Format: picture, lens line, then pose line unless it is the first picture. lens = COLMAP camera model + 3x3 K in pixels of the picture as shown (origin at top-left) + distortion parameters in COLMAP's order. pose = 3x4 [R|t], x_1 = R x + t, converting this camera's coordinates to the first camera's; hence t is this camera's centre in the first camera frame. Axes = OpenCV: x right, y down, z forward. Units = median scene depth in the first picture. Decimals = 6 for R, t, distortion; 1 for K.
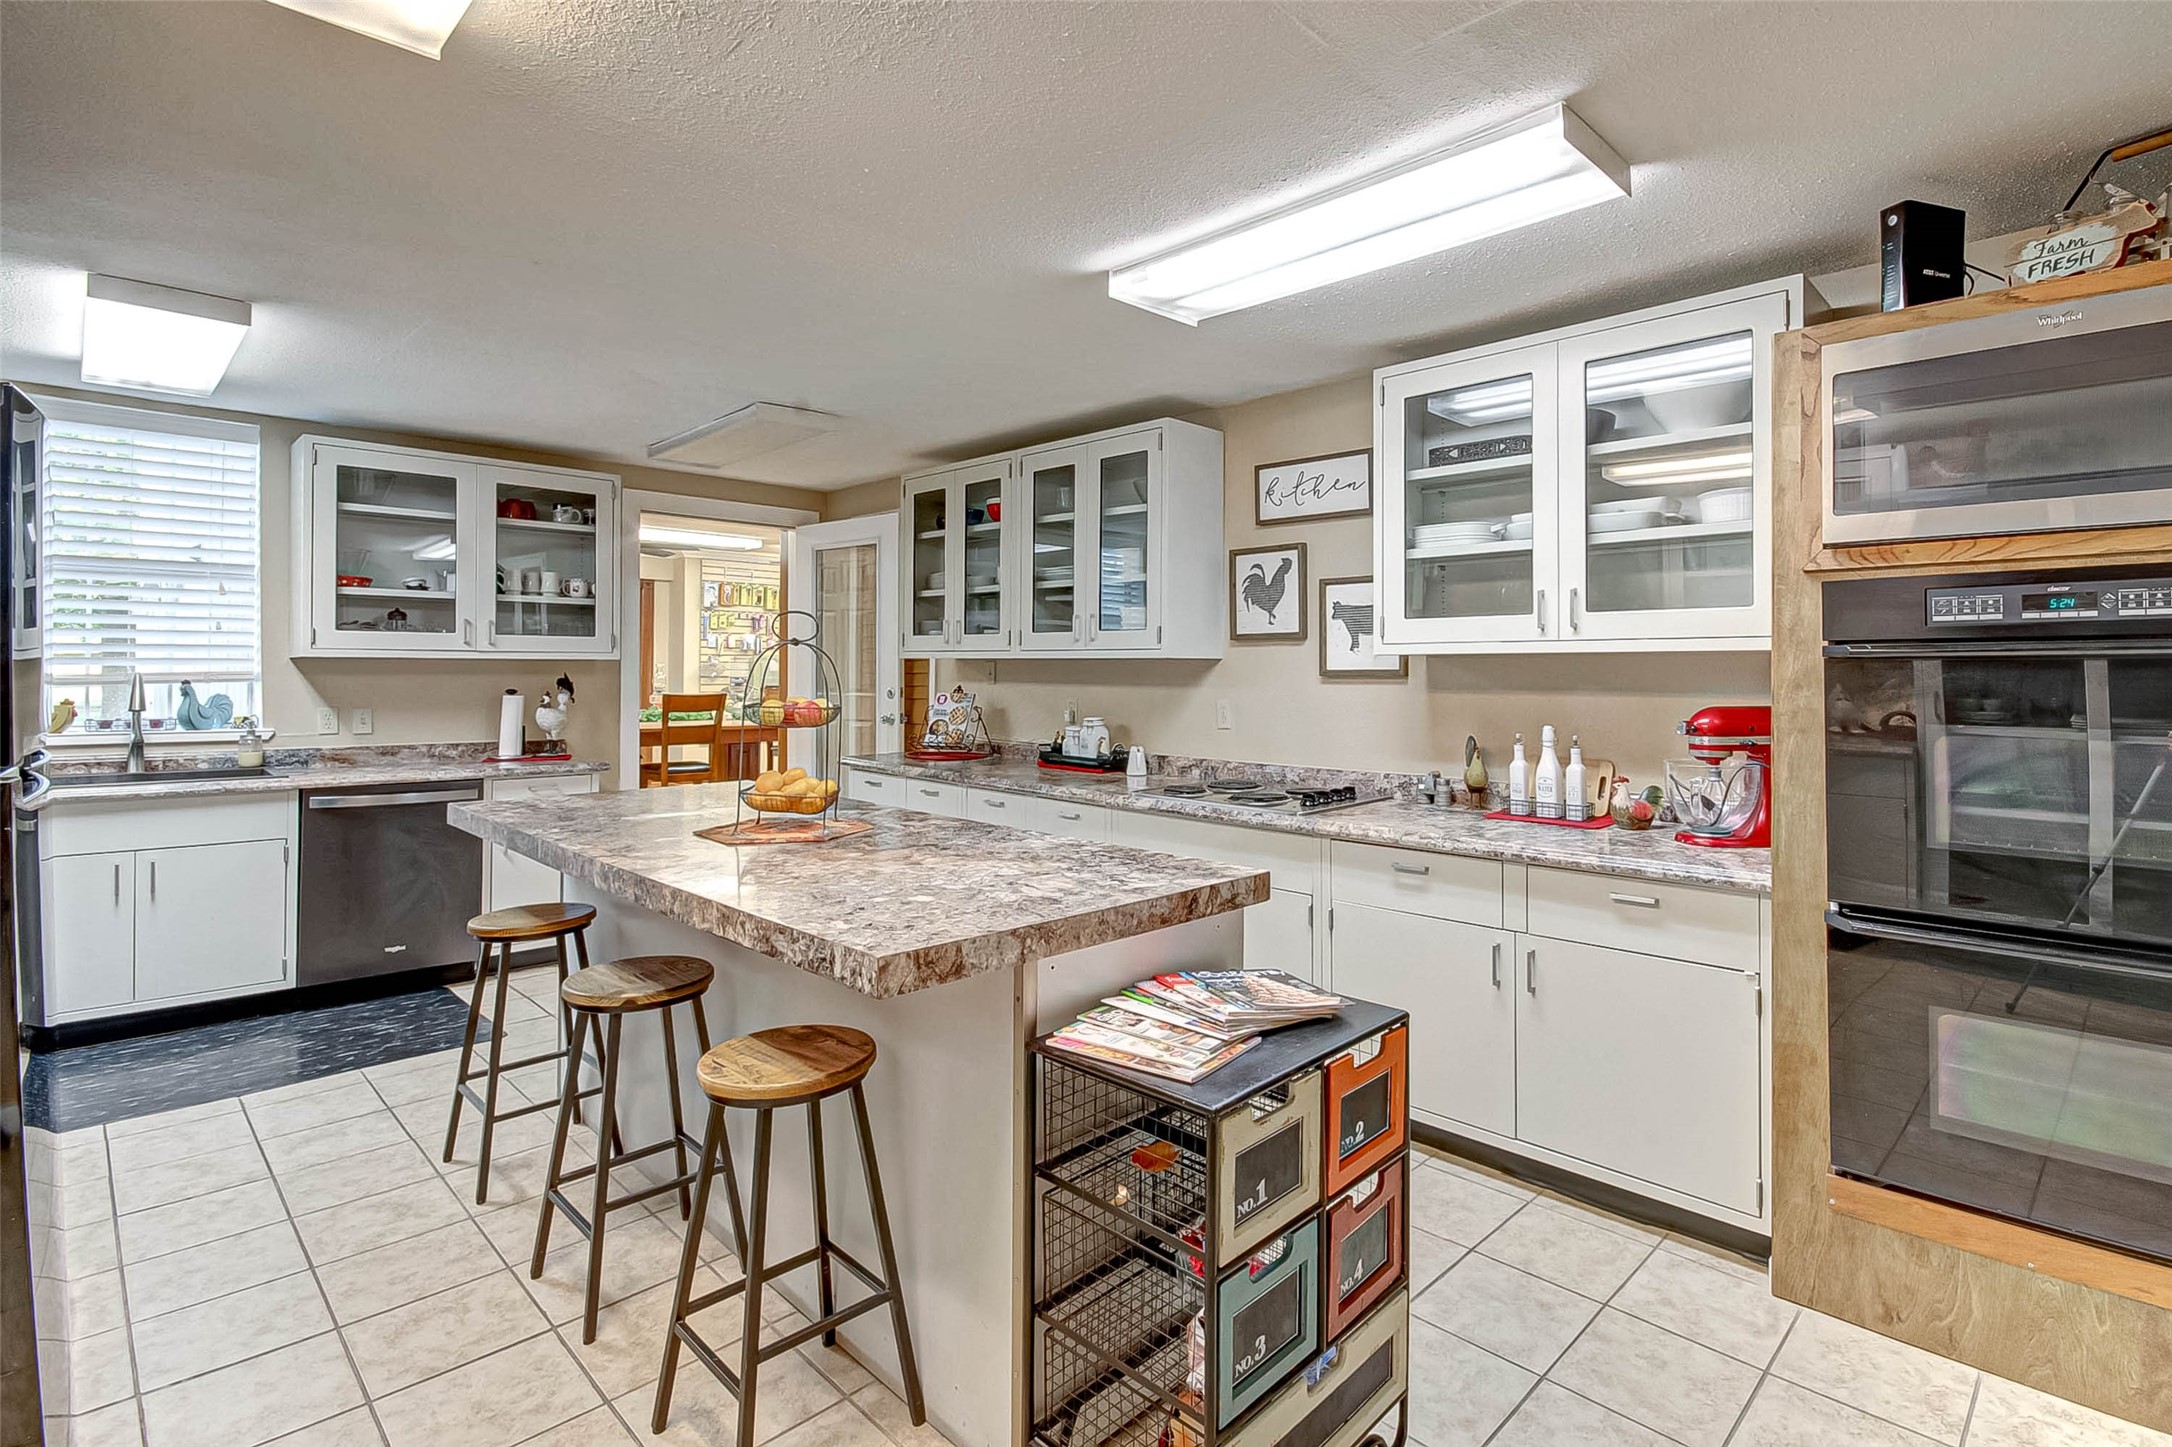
lens RADIAL K [[1040.7, 0, 1139.0], [0, 1040.7, 662.5], [0, 0, 1]] dist [-0.005812, 0.000010]
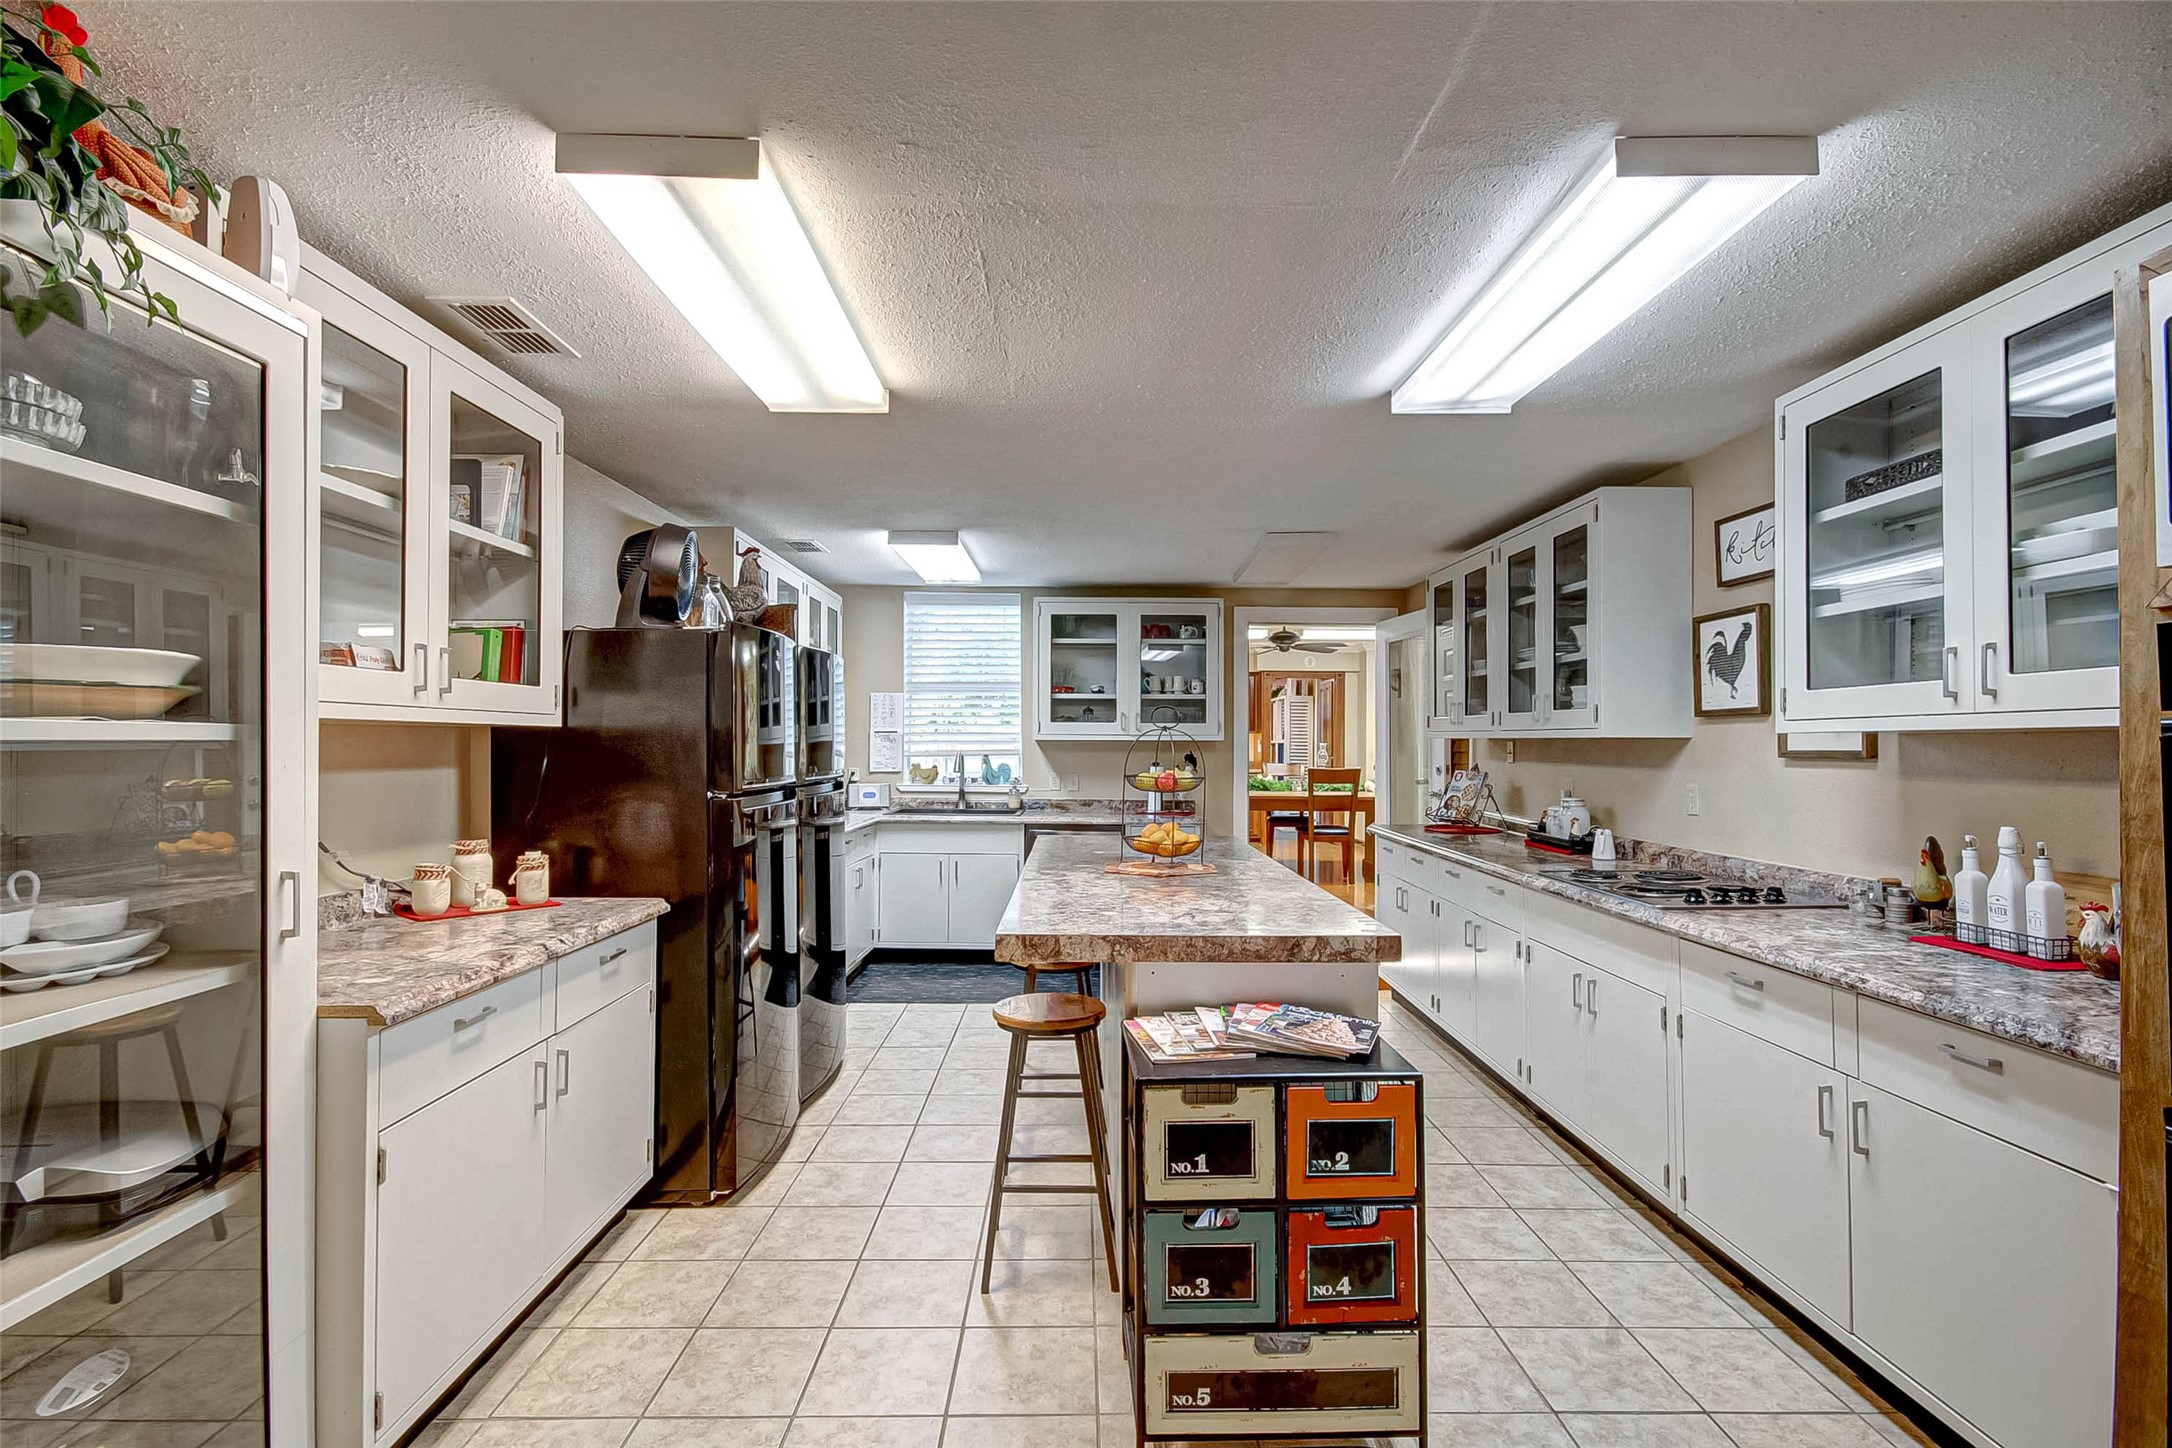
lens RADIAL K [[988.8, 0, 1083.6], [0, 988.8, 734.0], [0, 0, 1]] dist [0.000234, -0.000707]
pose [[0.695554, -0.008333, -0.718426, 0.342777], [0.003705, 0.999961, -0.008012, -0.001904], [0.718464, 0.002911, 0.695558, 0.022067]]
